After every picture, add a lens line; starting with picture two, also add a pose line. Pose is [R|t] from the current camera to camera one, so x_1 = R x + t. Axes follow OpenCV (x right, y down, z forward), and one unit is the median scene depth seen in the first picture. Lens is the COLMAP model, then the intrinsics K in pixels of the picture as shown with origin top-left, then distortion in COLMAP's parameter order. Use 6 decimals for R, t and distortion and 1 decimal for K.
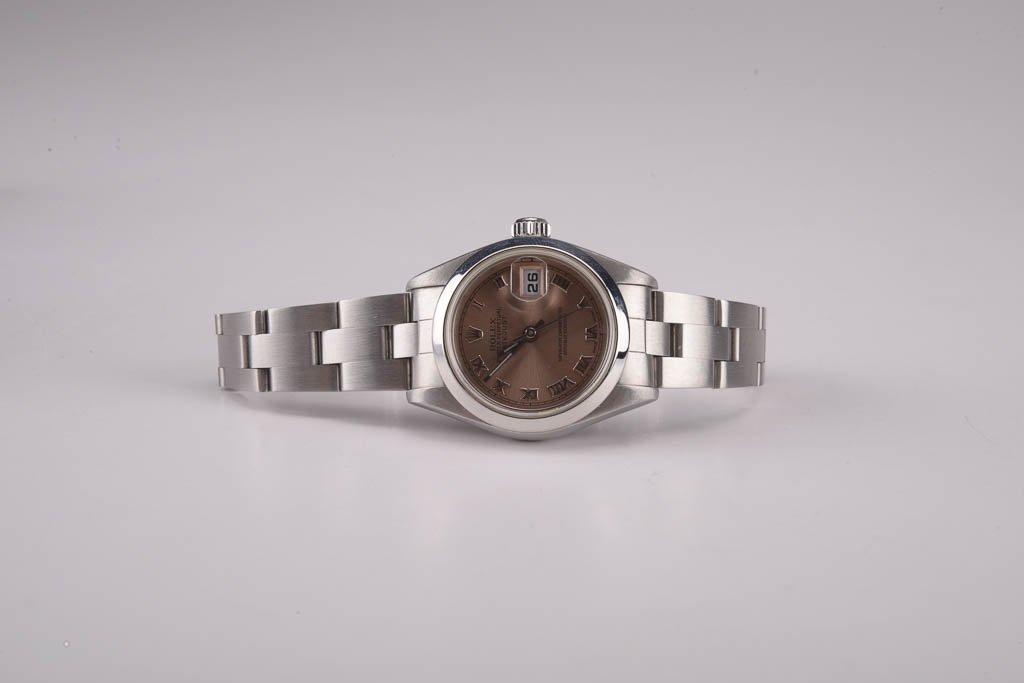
lens RADIAL K [[2062.5, 0, 511.8], [0, 2062.5, 341.8], [0, 0, 1]] dist [-0.001014, 0.000000]
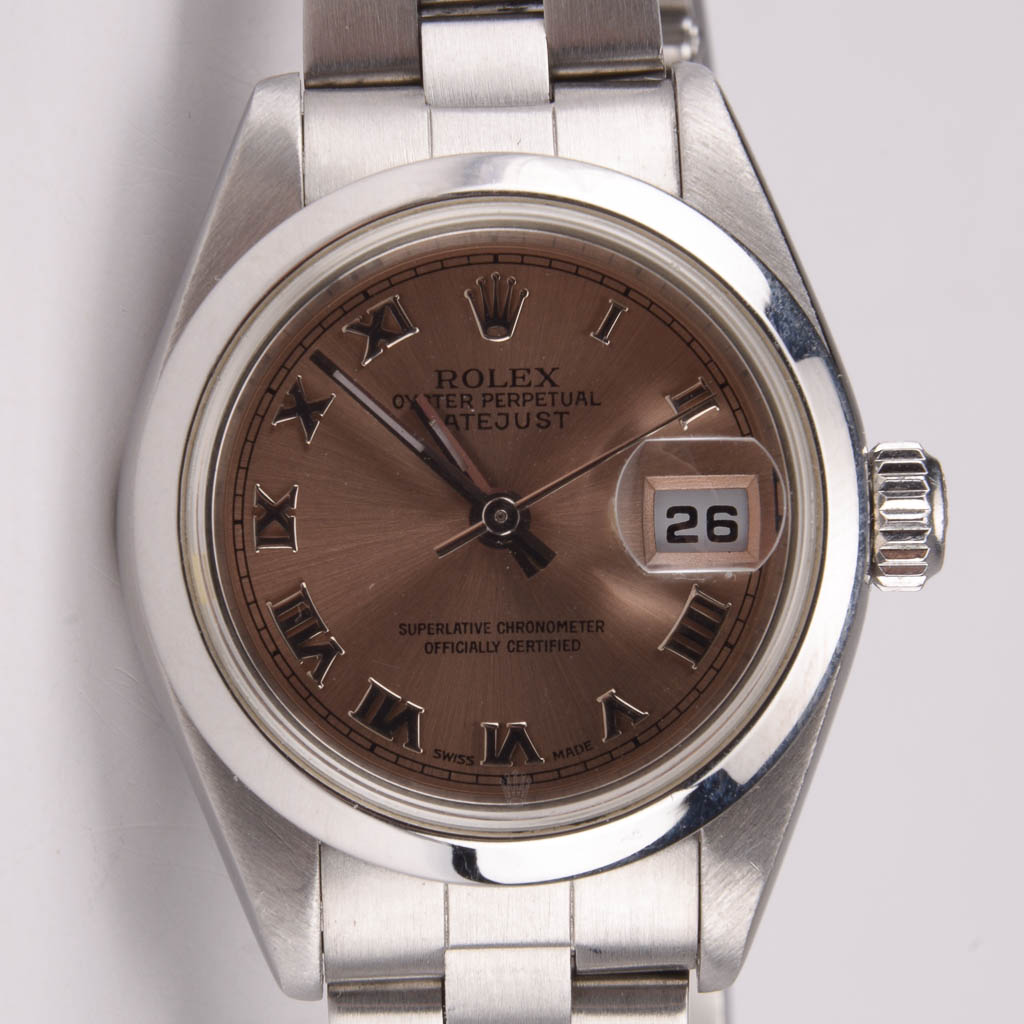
lens RADIAL K [[3660.1, 0, 513.3], [0, 3660.1, 512.1], [0, 0, 1]] dist [0.746022, 0.000000]
pose [[0.020693, 0.999642, -0.016939, 0.016271], [-0.996397, 0.022014, 0.081905, -0.043708], [0.082249, 0.015183, 0.996496, 0.517001]]
